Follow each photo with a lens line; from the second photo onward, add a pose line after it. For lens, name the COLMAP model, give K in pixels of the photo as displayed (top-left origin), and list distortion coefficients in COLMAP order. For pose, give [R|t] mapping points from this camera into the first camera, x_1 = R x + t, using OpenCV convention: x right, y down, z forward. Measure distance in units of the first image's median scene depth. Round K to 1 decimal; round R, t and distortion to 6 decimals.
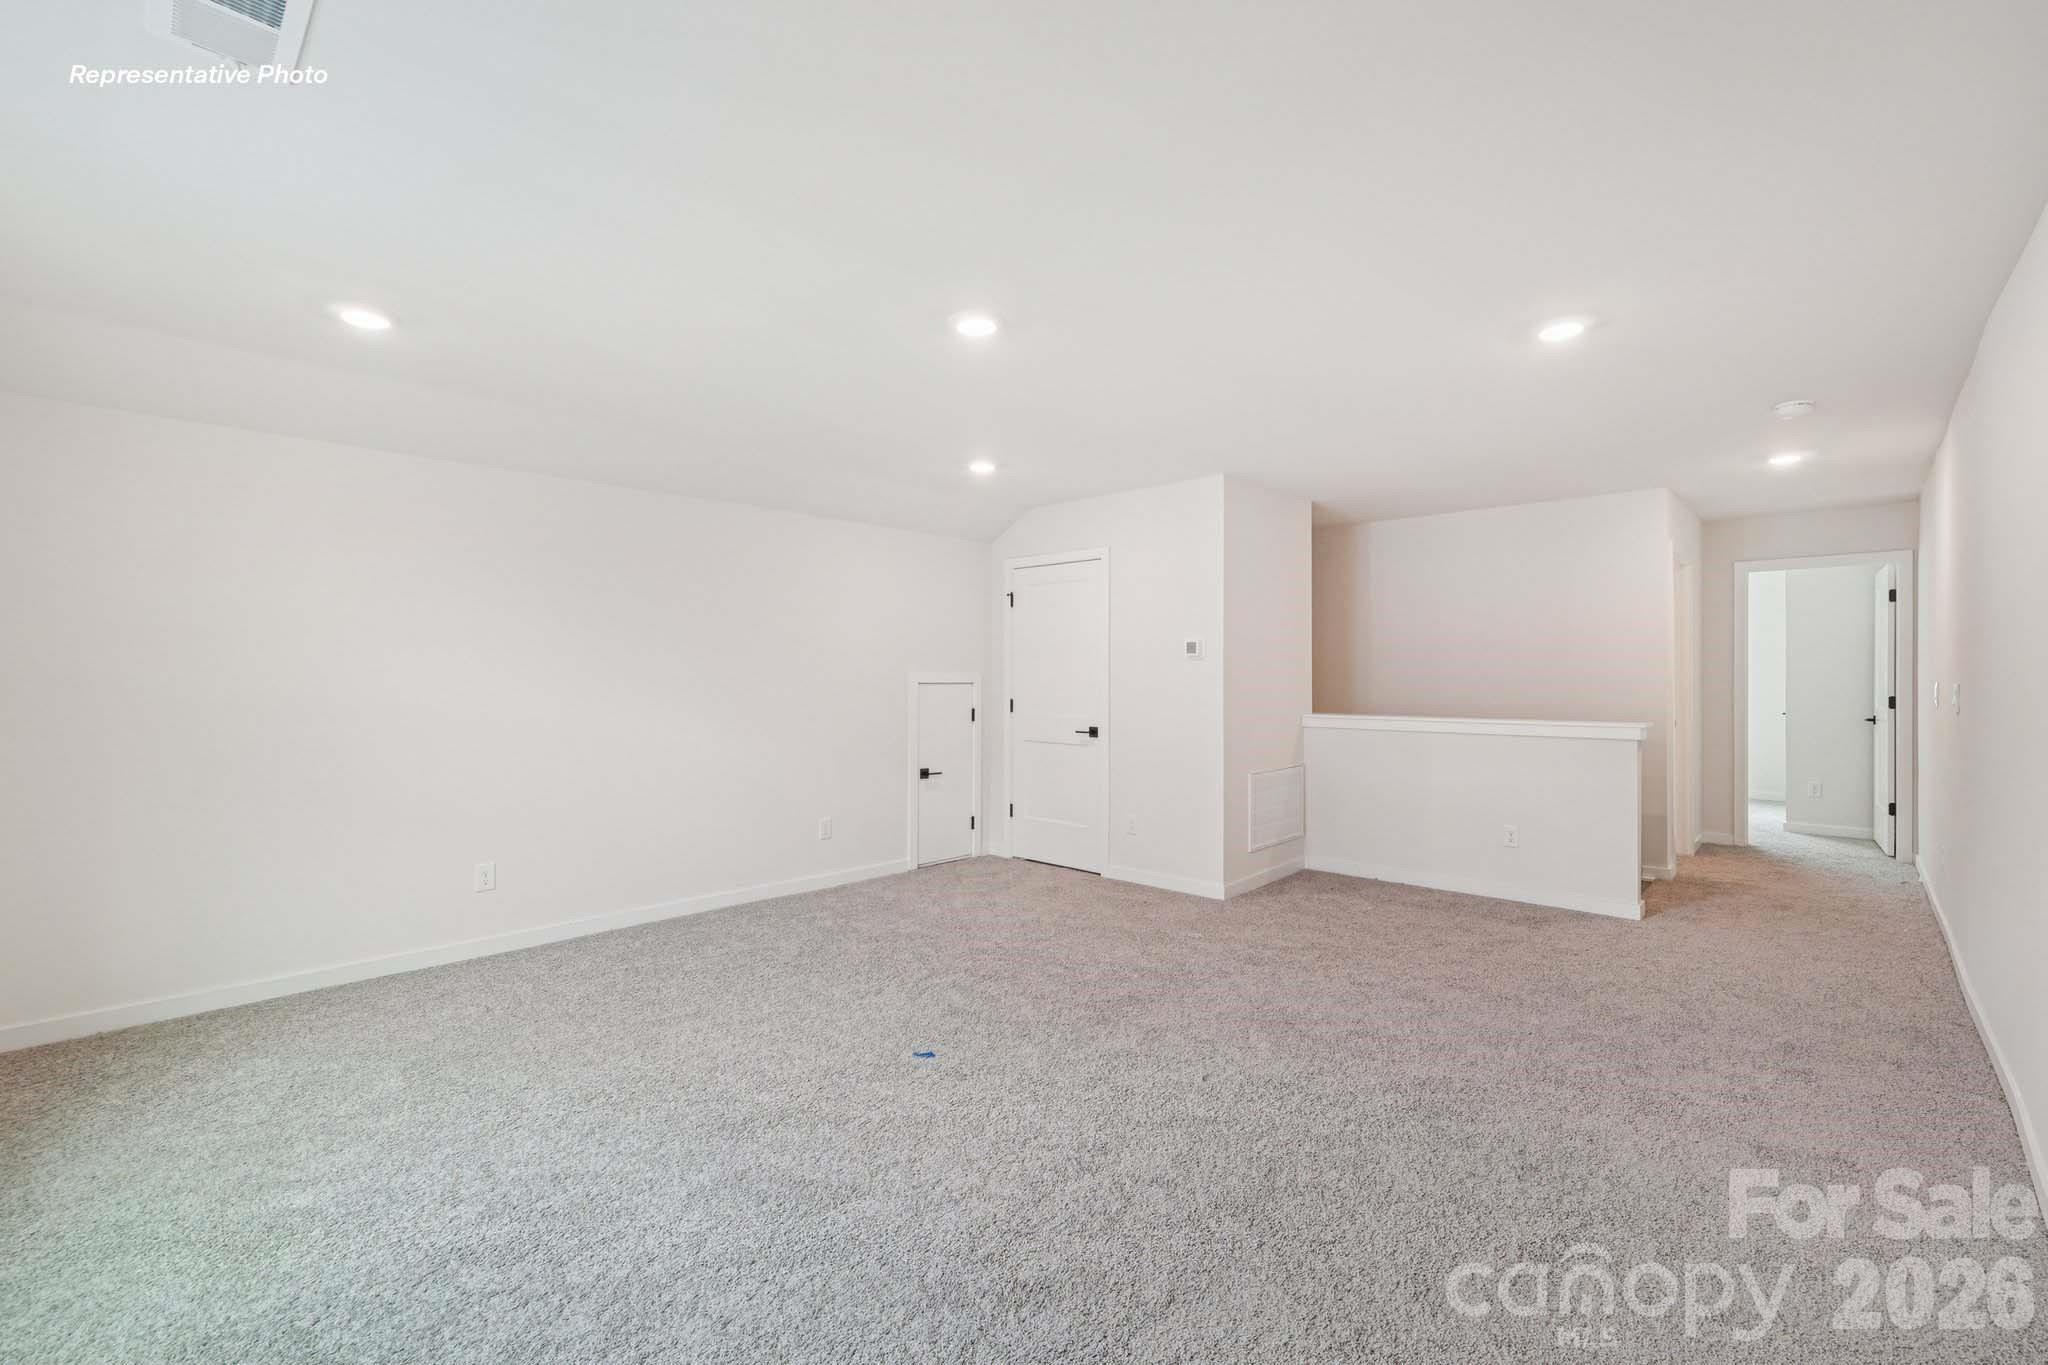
lens RADIAL K [[882.0, 0, 1024.0], [0, 882.0, 682.5], [0, 0, 1]] dist [0.000336, 0.000217]
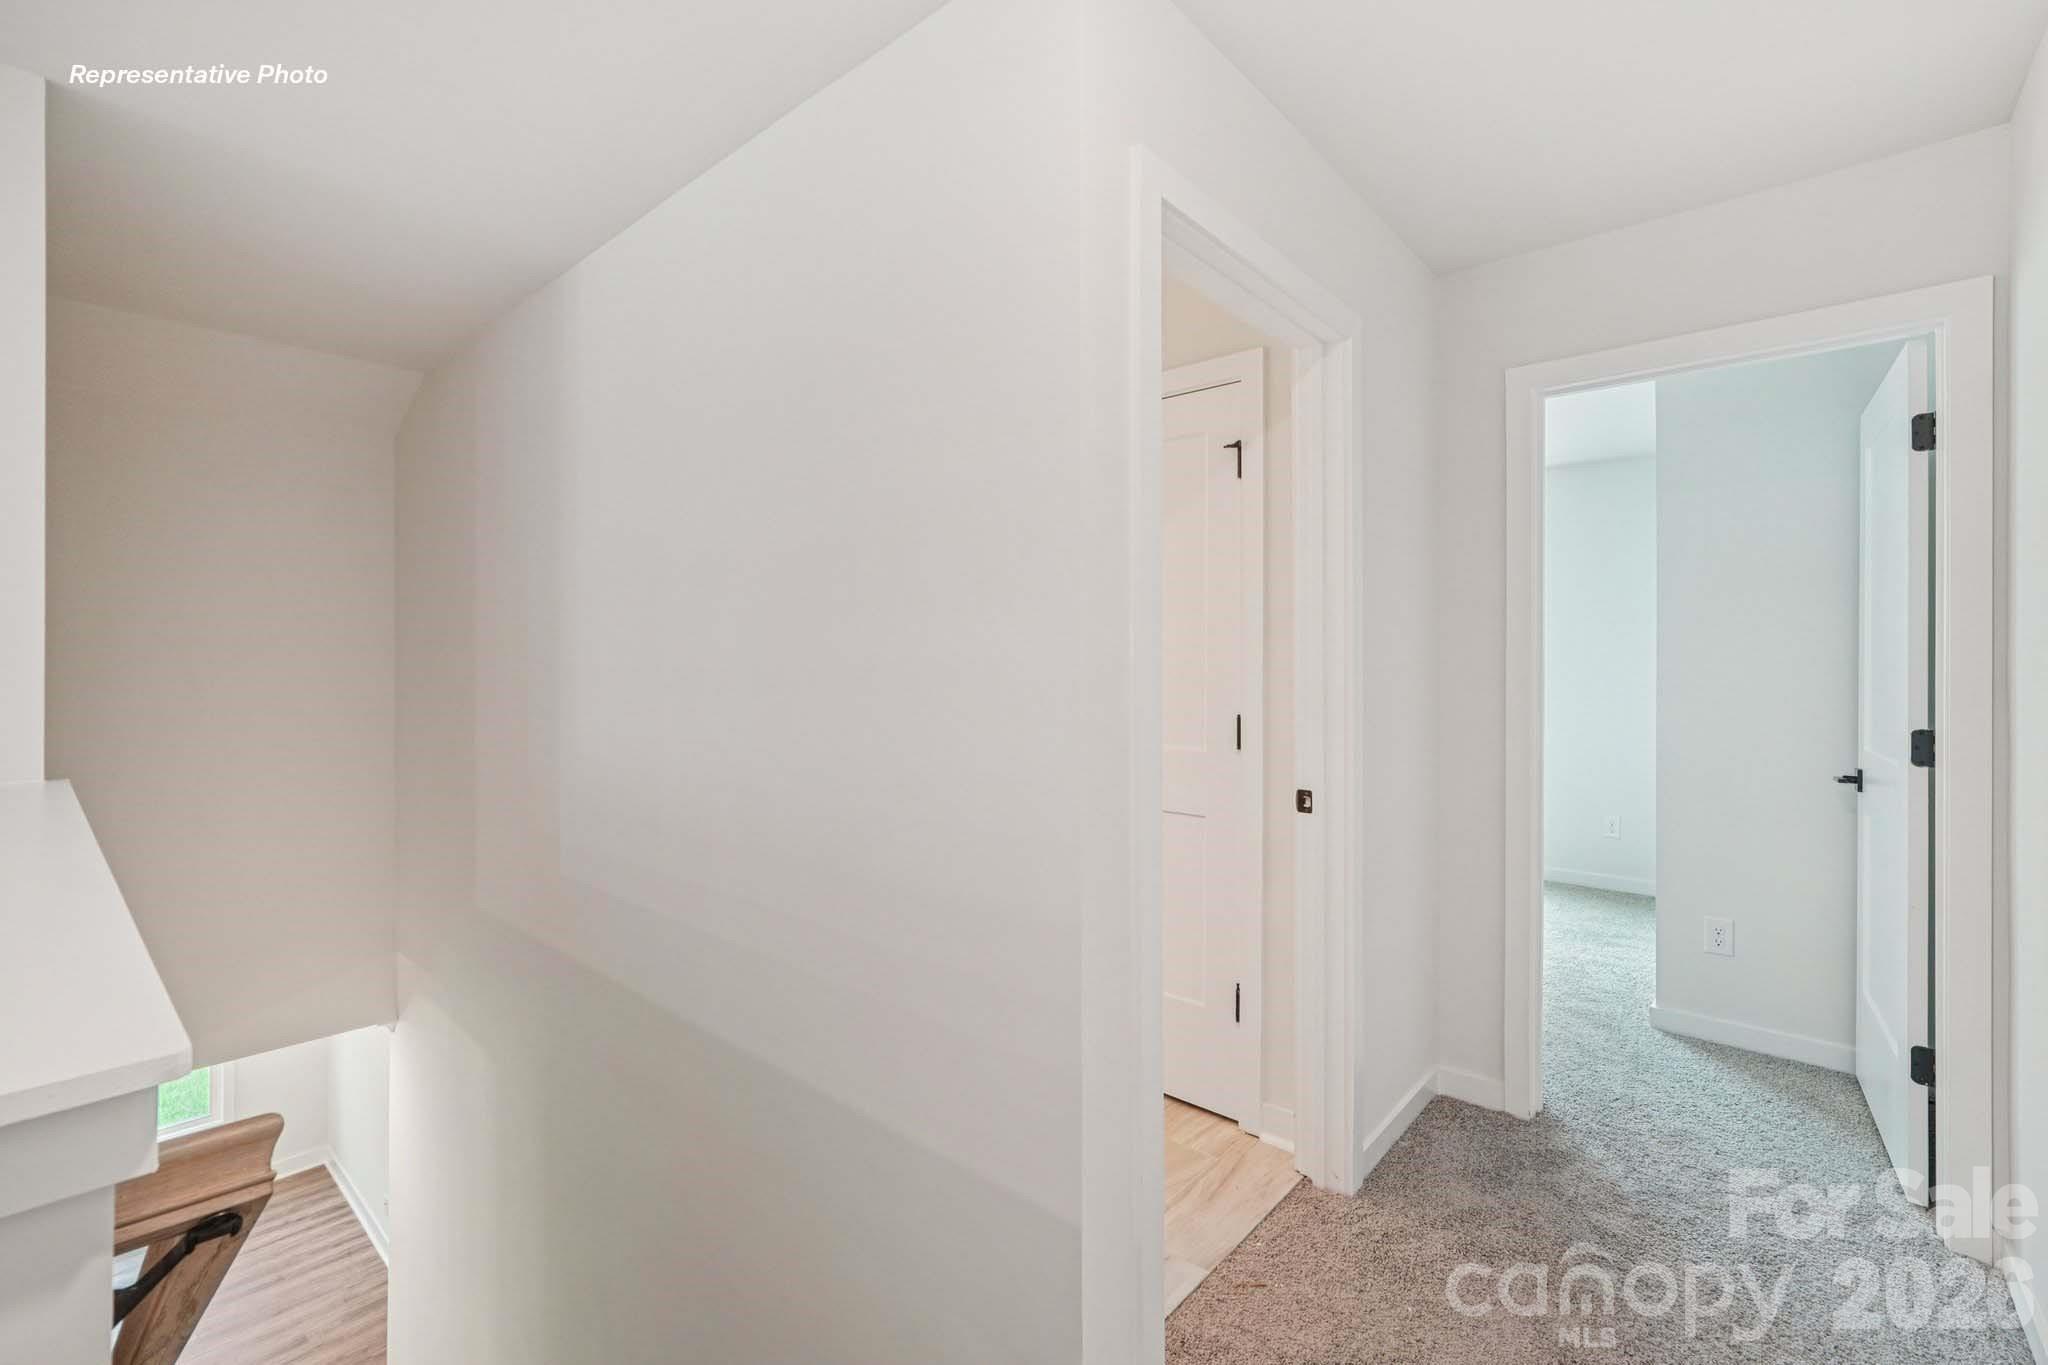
lens RADIAL K [[882.0, 0, 1024.0], [0, 882.0, 682.5], [0, 0, 1]] dist [0.000336, 0.000217]
pose [[0.999354, -0.000729, 0.035920, 0.623861], [0.000717, 1.000000, 0.000339, -0.002096], [-0.035921, -0.000313, 0.999355, 0.670803]]
